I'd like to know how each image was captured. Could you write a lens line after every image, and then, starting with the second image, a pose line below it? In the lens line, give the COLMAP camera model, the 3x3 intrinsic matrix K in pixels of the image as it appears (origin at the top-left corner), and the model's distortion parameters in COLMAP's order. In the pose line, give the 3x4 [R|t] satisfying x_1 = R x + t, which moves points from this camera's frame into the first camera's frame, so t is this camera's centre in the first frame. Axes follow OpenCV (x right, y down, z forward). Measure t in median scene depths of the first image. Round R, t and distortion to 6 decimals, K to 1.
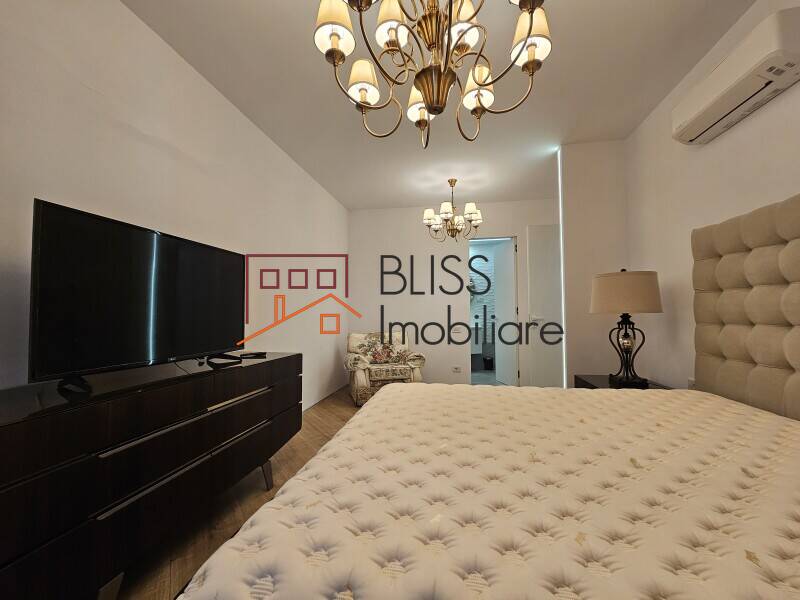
lens RADIAL K [[326.2, 0, 402.2], [0, 326.2, 305.1], [0, 0, 1]] dist [-0.004613, 0.002187]
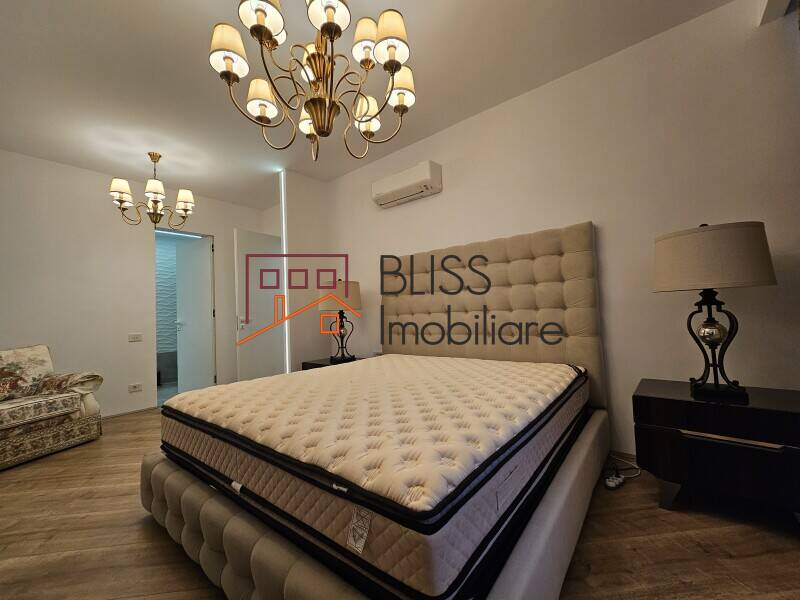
lens RADIAL K [[326.2, 0, 401.9], [0, 326.2, 307.1], [0, 0, 1]] dist [-0.004613, 0.002187]
pose [[0.480169, 0.004715, 0.877163, -0.286375], [0.008644, 0.999912, -0.010107, 0.018932], [-0.877133, 0.012435, 0.480086, 0.062829]]
